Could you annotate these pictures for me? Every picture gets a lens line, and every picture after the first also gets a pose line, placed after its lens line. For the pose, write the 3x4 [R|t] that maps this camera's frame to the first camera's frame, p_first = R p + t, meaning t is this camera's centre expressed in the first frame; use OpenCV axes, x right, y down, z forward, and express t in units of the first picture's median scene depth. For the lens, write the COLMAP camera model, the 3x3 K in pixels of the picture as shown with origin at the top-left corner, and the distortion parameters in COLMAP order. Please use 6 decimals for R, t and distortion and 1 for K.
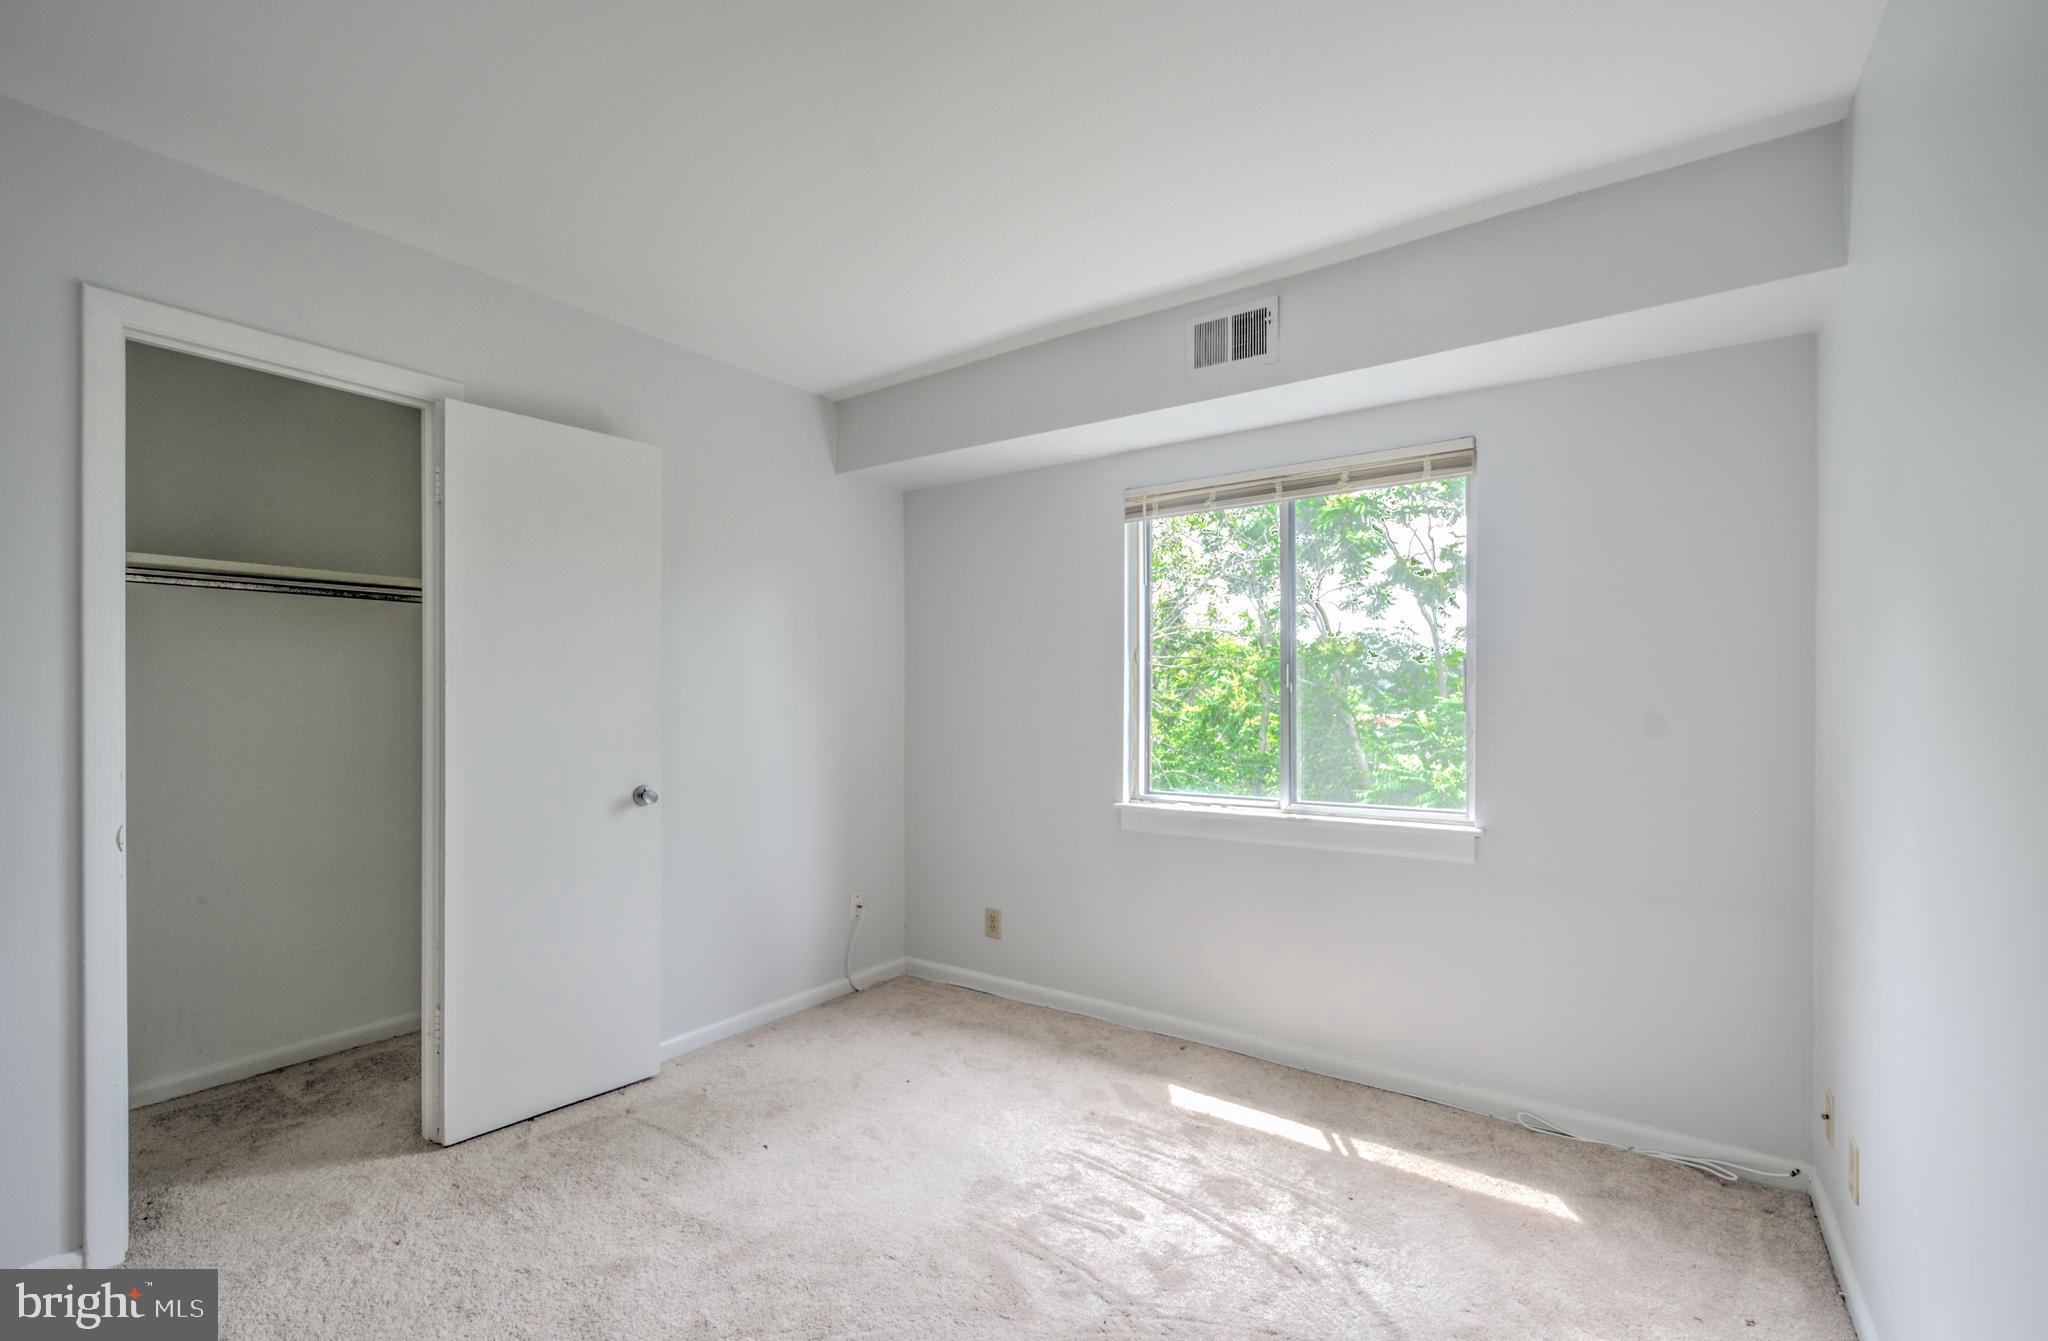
lens RADIAL K [[912.2, 0, 1027.7], [0, 912.2, 681.2], [0, 0, 1]] dist [0.000554, 0.000235]
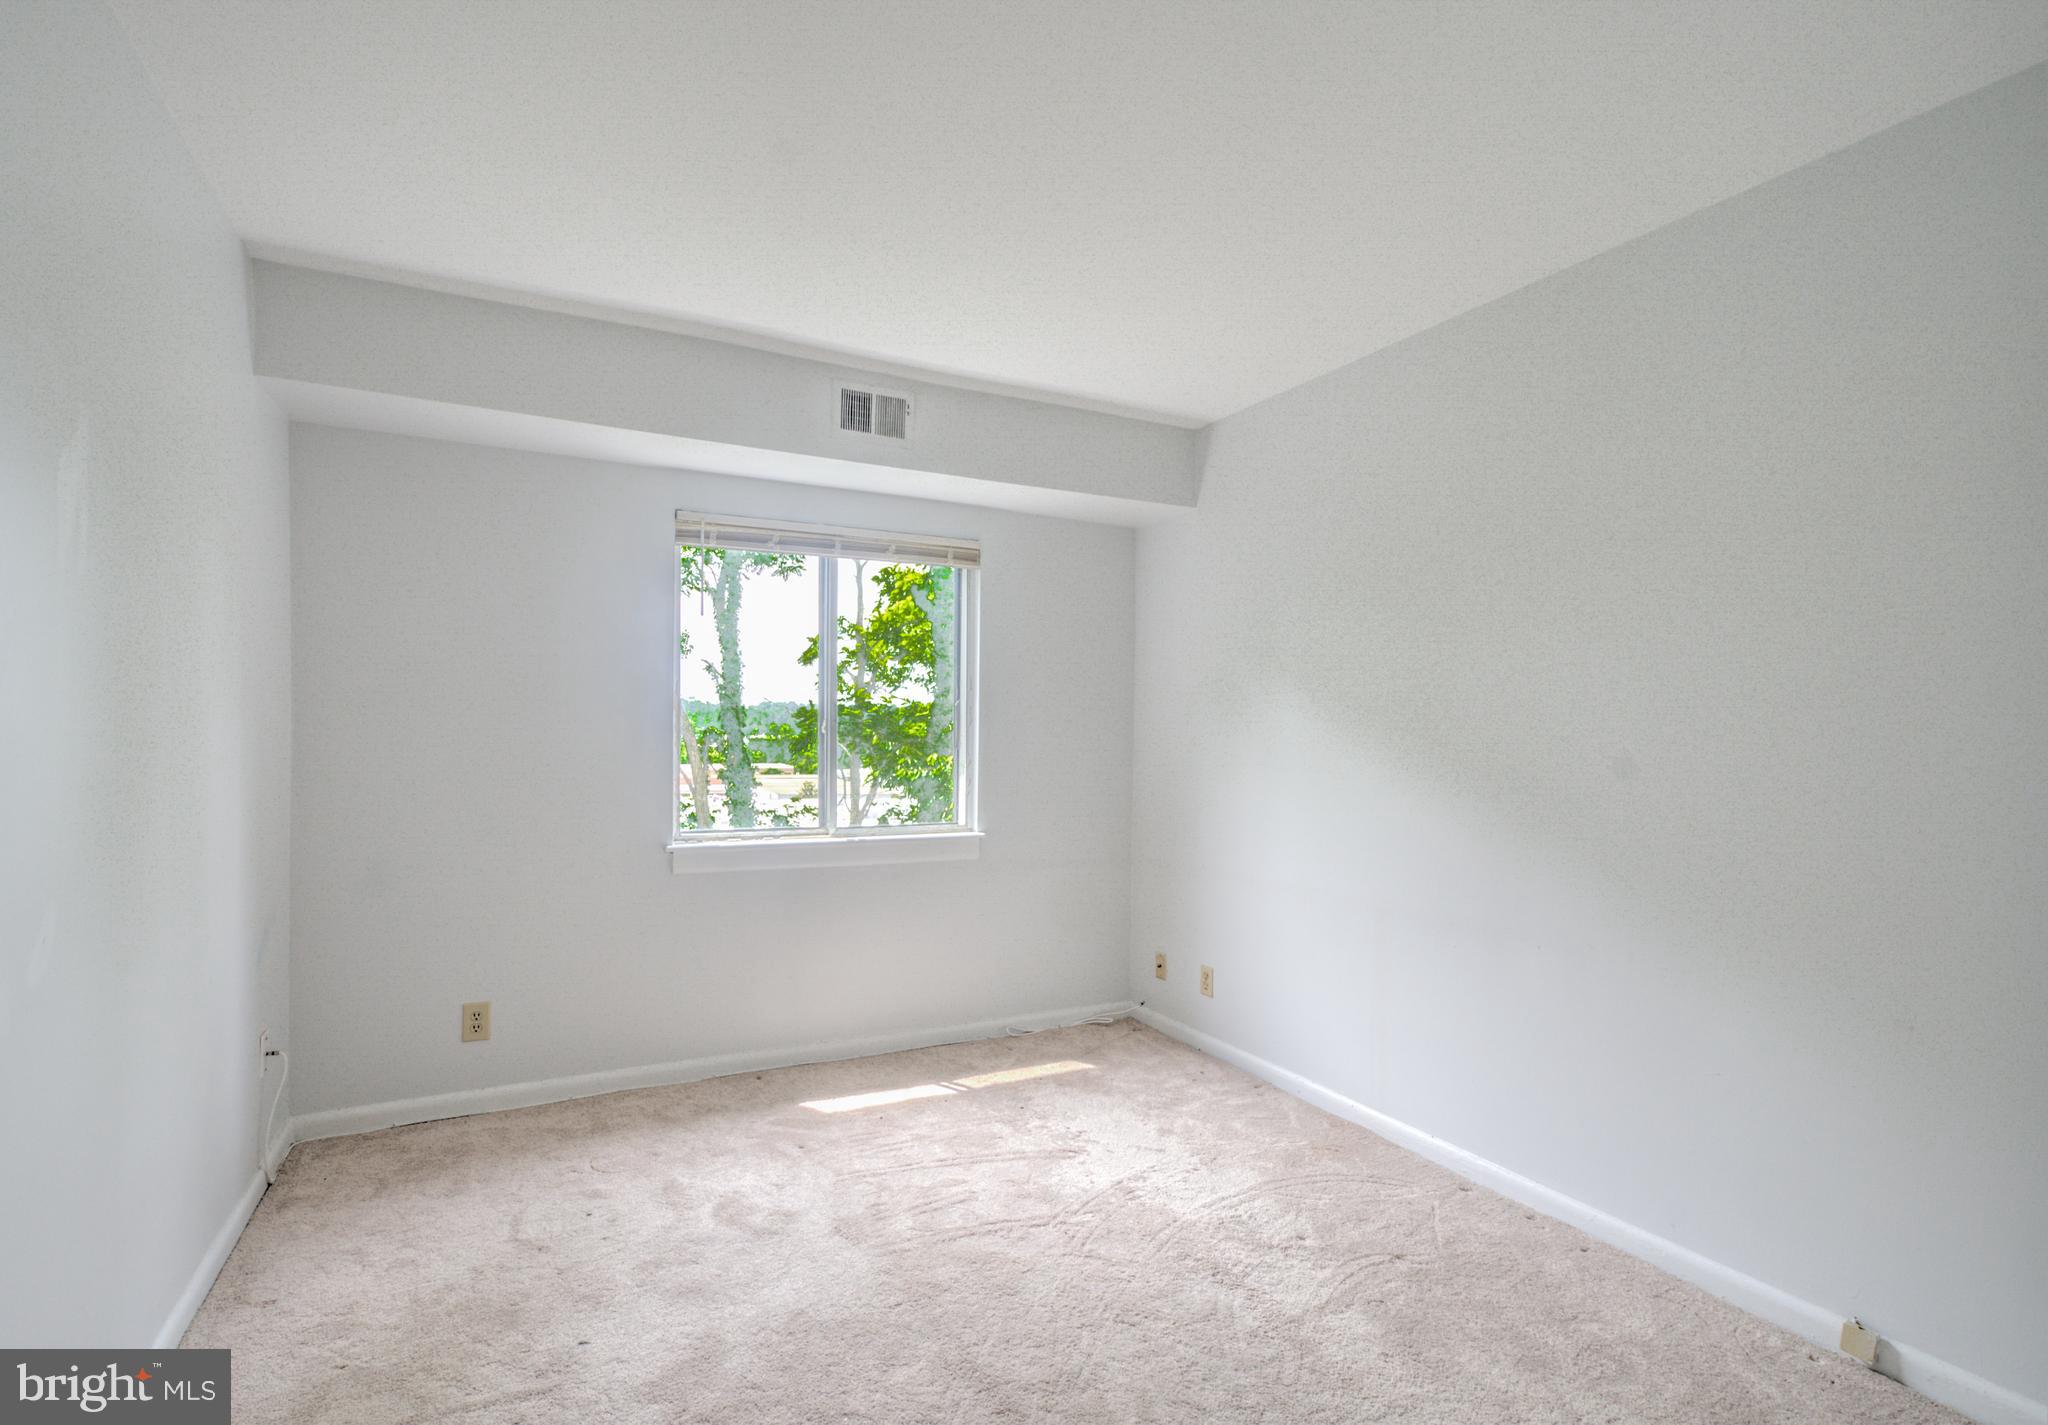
lens RADIAL K [[927.6, 0, 1024.0], [0, 927.6, 712.5], [0, 0, 1]] dist [-0.000859, 0.000024]
pose [[0.461137, 0.022486, 0.887044, -0.665629], [-0.024249, 0.999625, -0.012733, 0.001866], [-0.886997, -0.015638, 0.461509, 0.289127]]
